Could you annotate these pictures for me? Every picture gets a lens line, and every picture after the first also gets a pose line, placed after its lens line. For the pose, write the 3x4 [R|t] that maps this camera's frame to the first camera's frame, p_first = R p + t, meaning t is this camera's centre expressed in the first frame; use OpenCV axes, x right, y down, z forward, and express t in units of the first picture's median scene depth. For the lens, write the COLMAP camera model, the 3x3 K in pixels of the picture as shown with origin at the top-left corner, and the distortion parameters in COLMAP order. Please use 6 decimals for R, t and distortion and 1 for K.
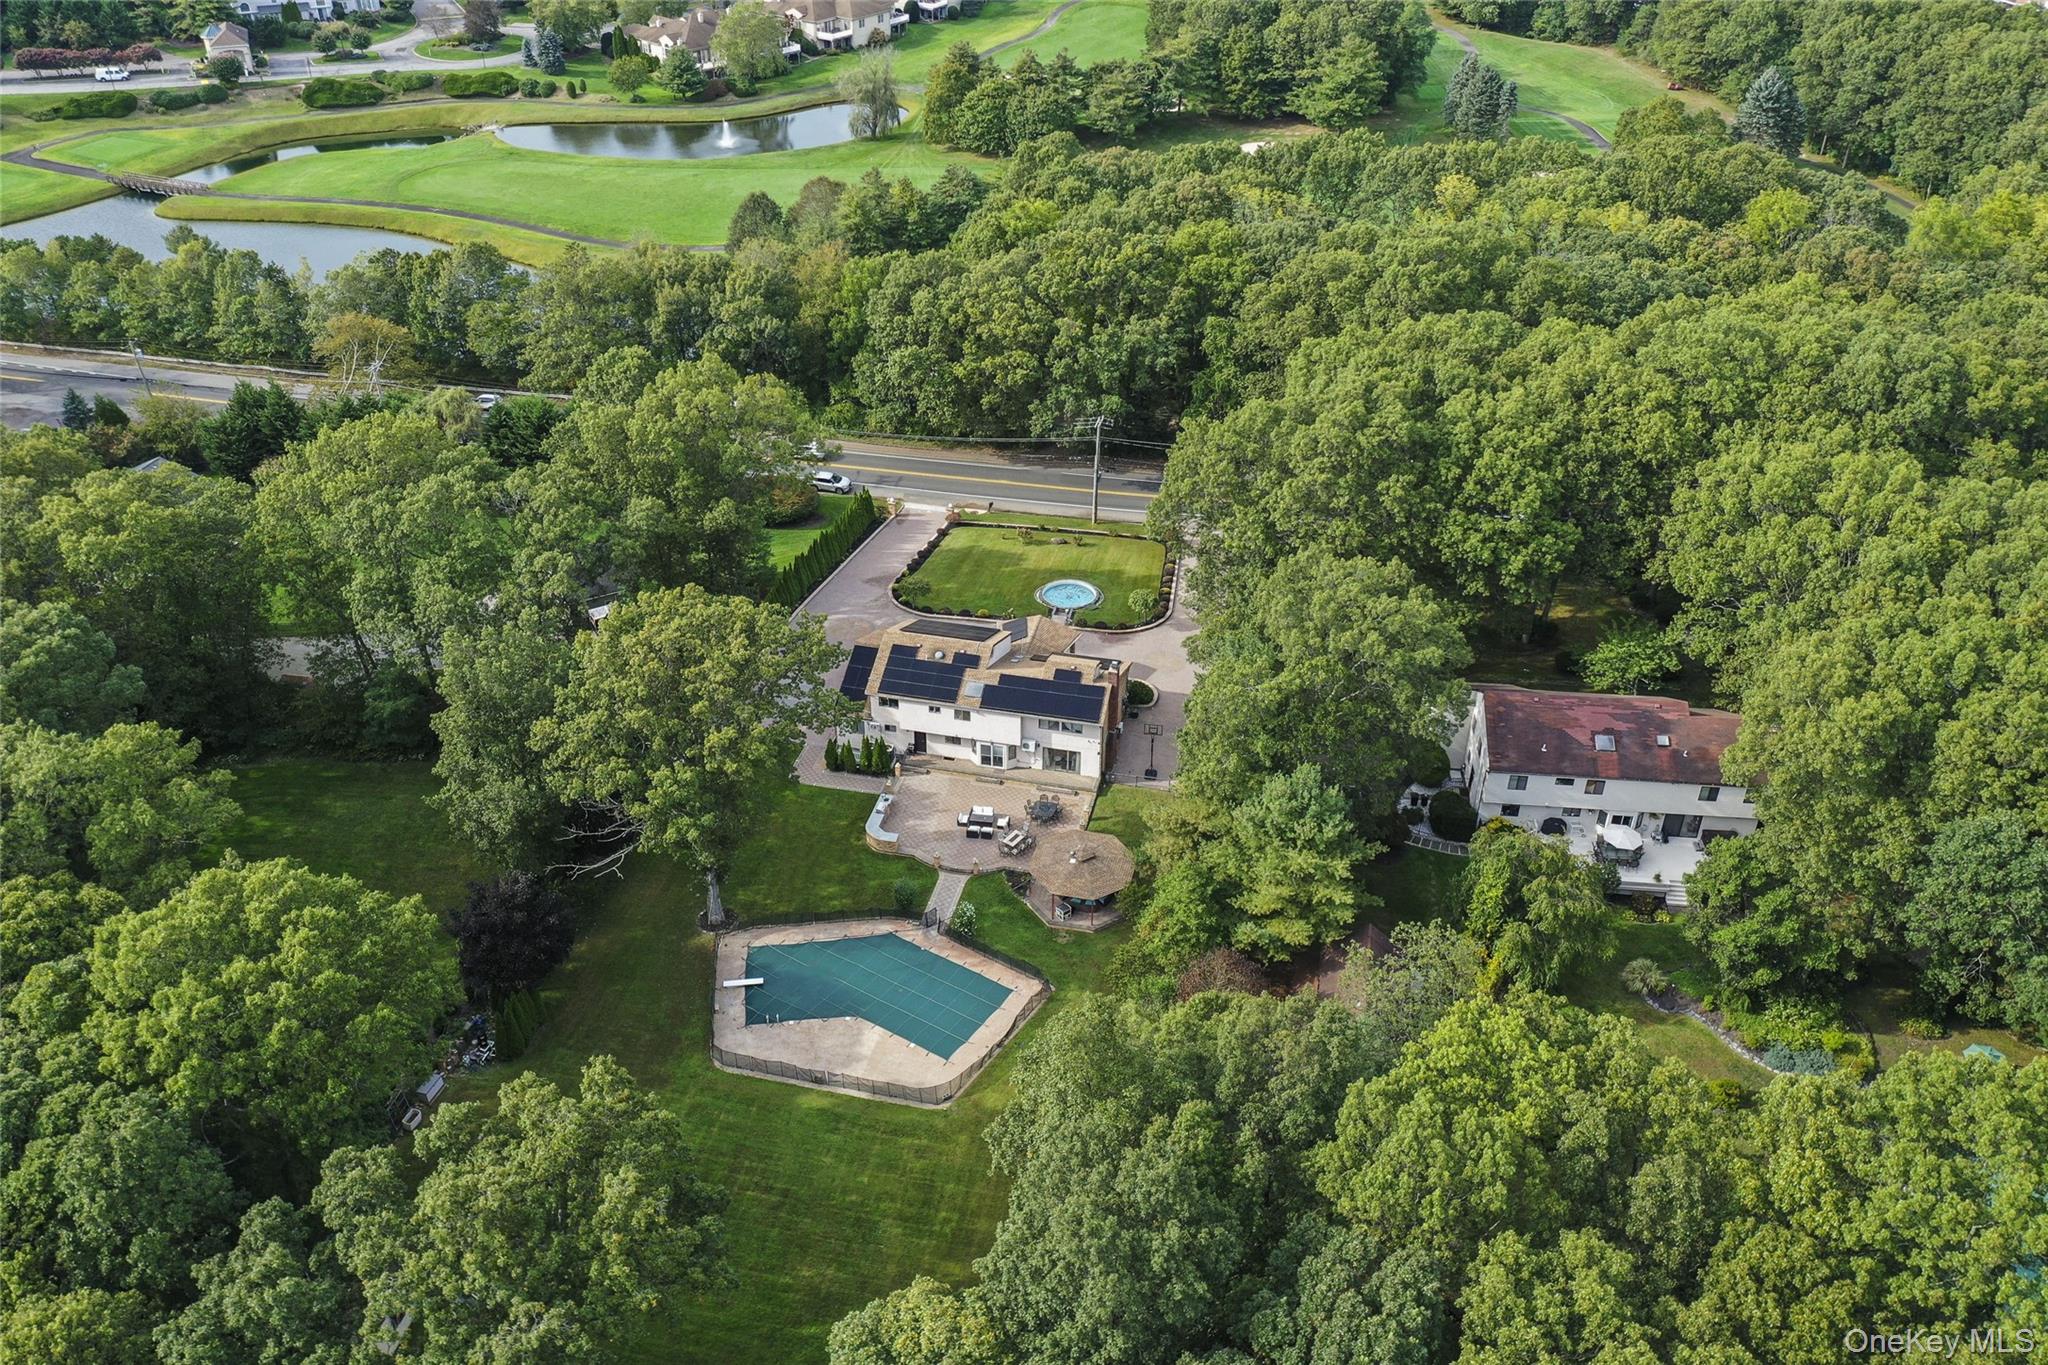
lens RADIAL K [[1637.7, 0, 1034.9], [0, 1637.7, 680.4], [0, 0, 1]] dist [-0.002940, 0.014023]
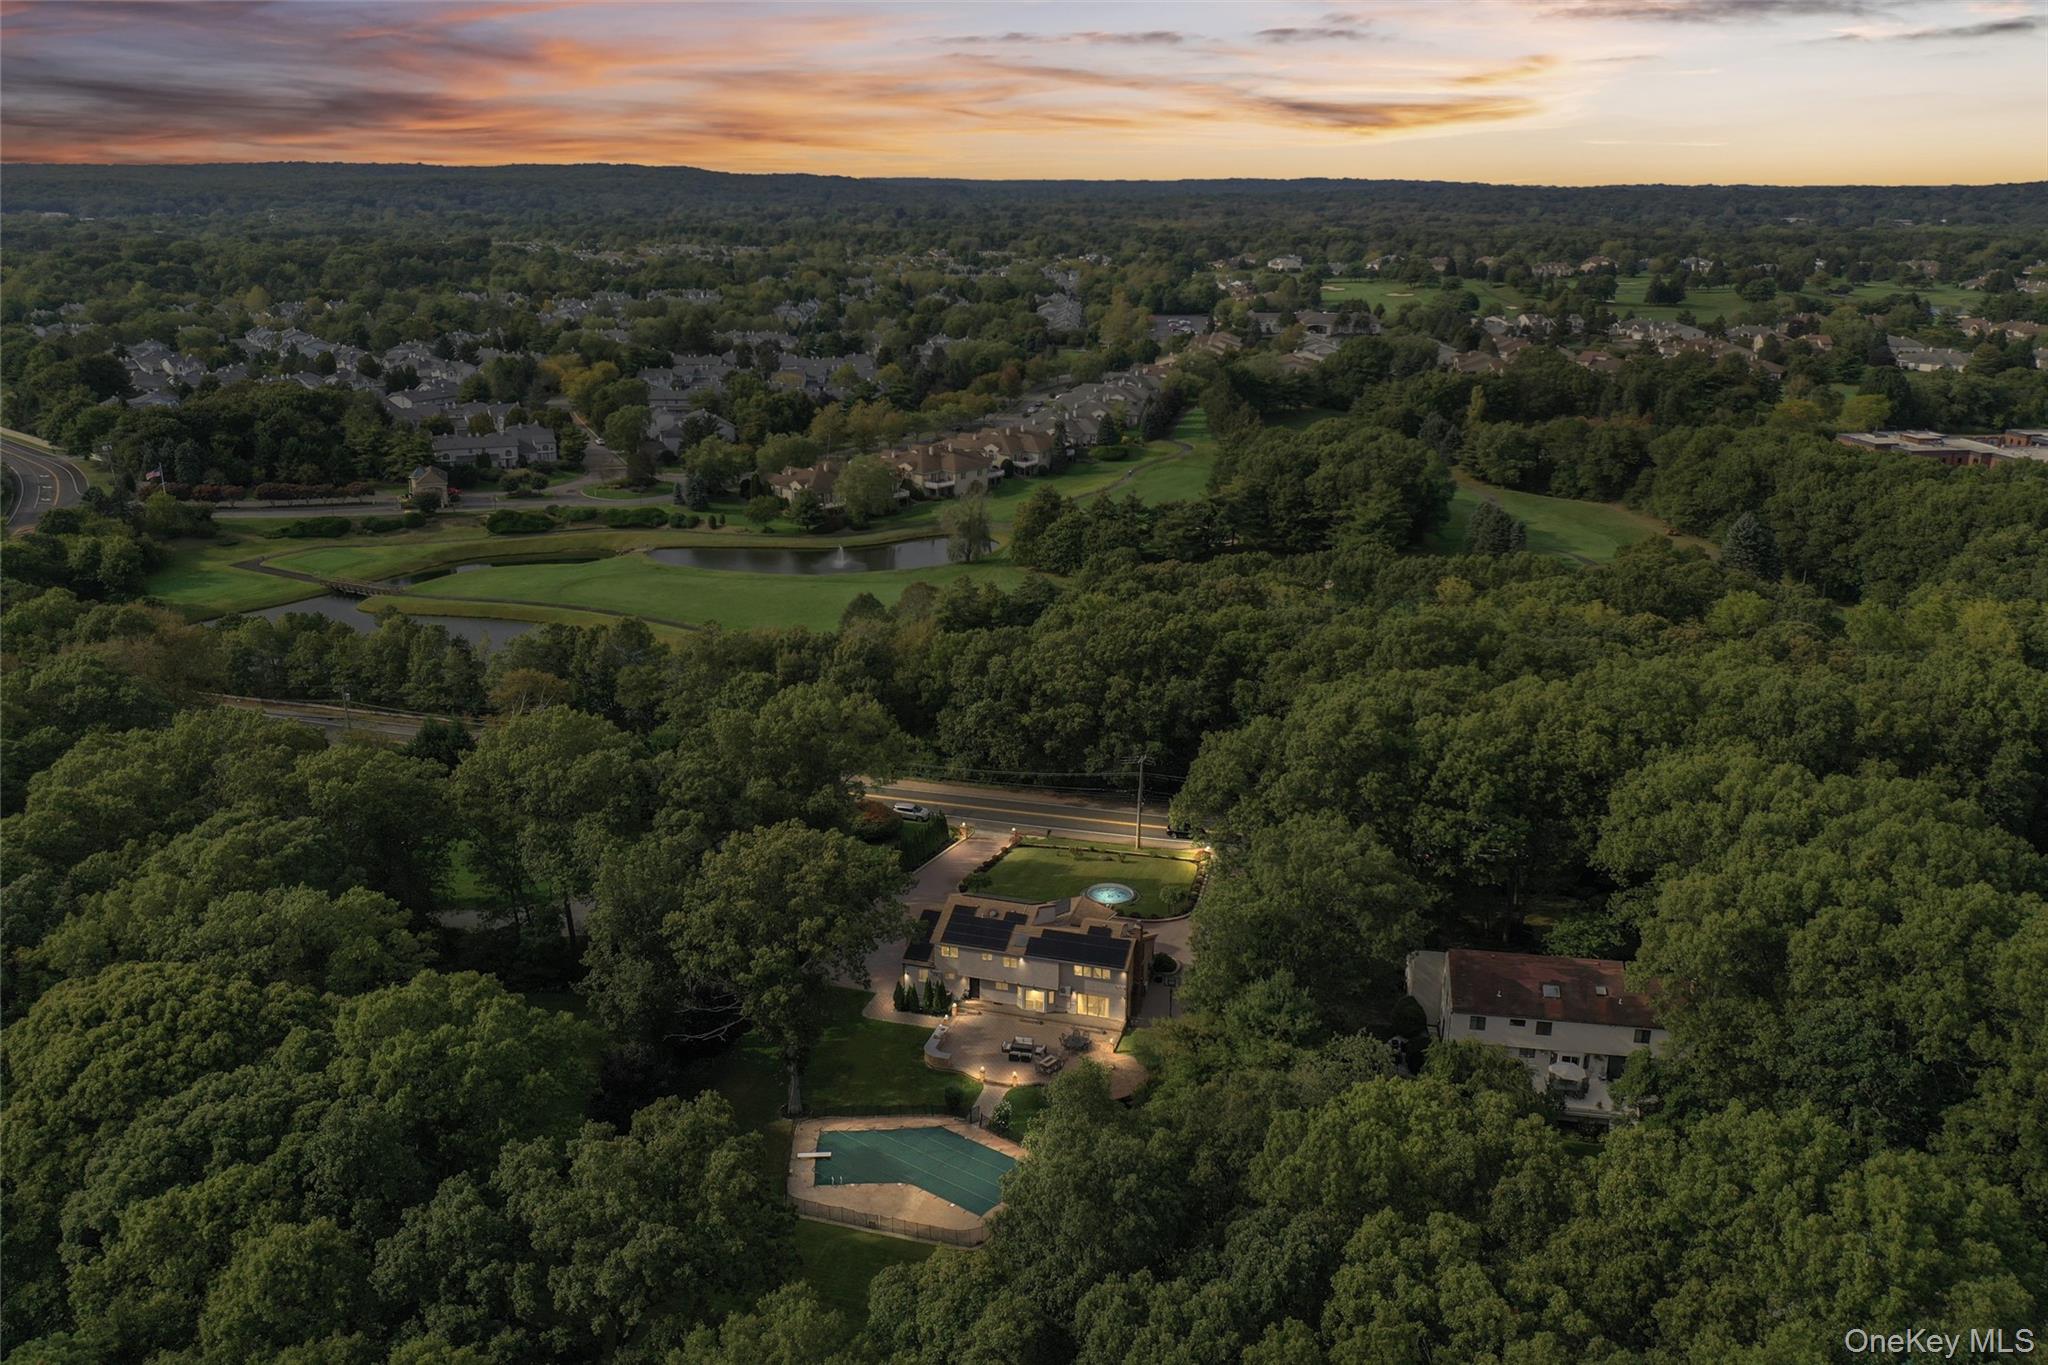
lens RADIAL K [[1637.7, 0, 1034.9], [0, 1637.7, 680.4], [0, 0, 1]] dist [-0.002940, 0.014023]
pose [[0.998208, 0.020556, -0.056200, 0.035367], [-0.035207, 0.961144, -0.273793, 0.145365], [0.048388, 0.275281, 0.960145, -0.193490]]
